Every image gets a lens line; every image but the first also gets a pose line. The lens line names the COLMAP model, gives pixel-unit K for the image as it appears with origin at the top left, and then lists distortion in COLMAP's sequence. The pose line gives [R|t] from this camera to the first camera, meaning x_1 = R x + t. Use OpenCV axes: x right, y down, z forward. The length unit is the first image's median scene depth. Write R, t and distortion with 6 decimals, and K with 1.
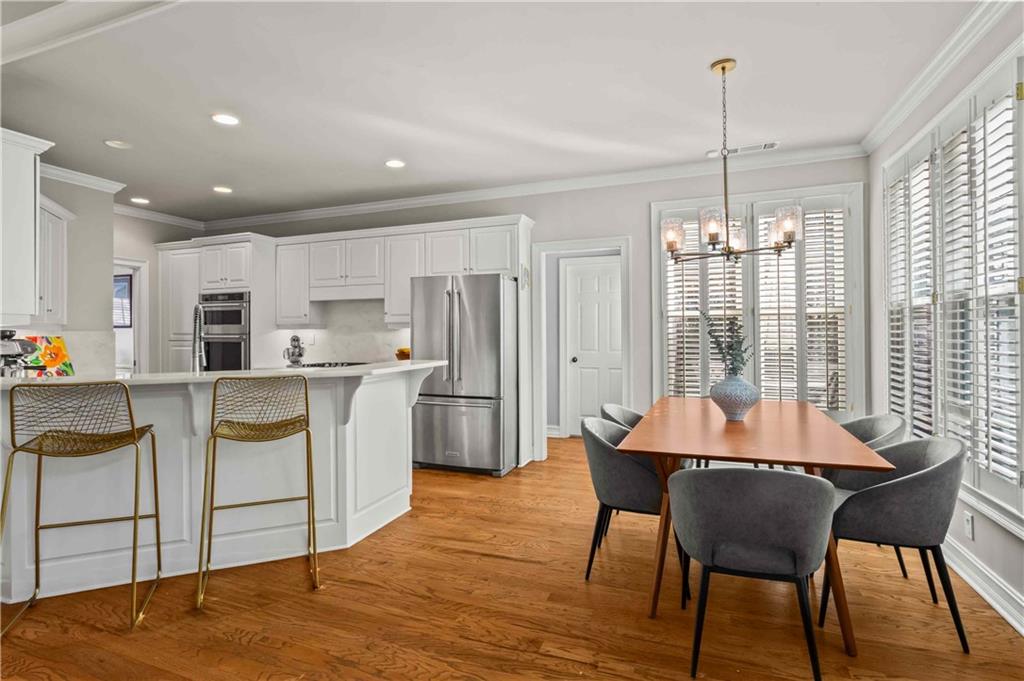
lens RADIAL K [[507.5, 0, 512.8], [0, 507.5, 328.9], [0, 0, 1]] dist [-0.002680, -0.000464]
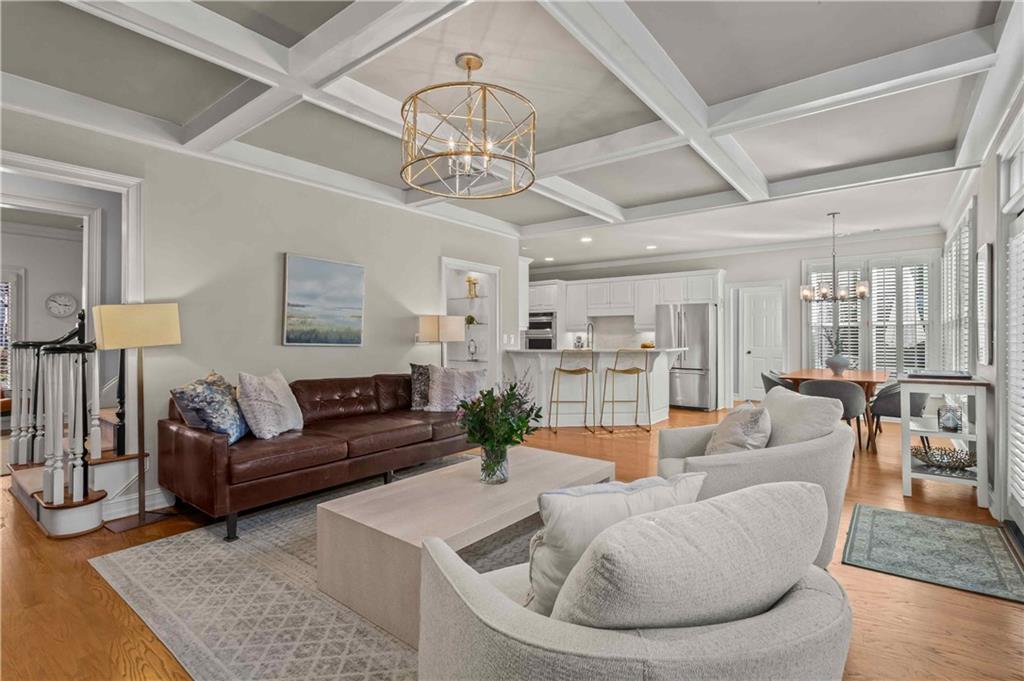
lens RADIAL K [[485.0, 0, 511.6], [0, 485.0, 331.0], [0, 0, 1]] dist [-0.000314, 0.000028]
pose [[0.953683, 0.005002, -0.300772, -0.160432], [-0.005266, 0.999986, -0.000066, -0.002079], [0.300768, 0.001646, 0.953696, -0.815532]]
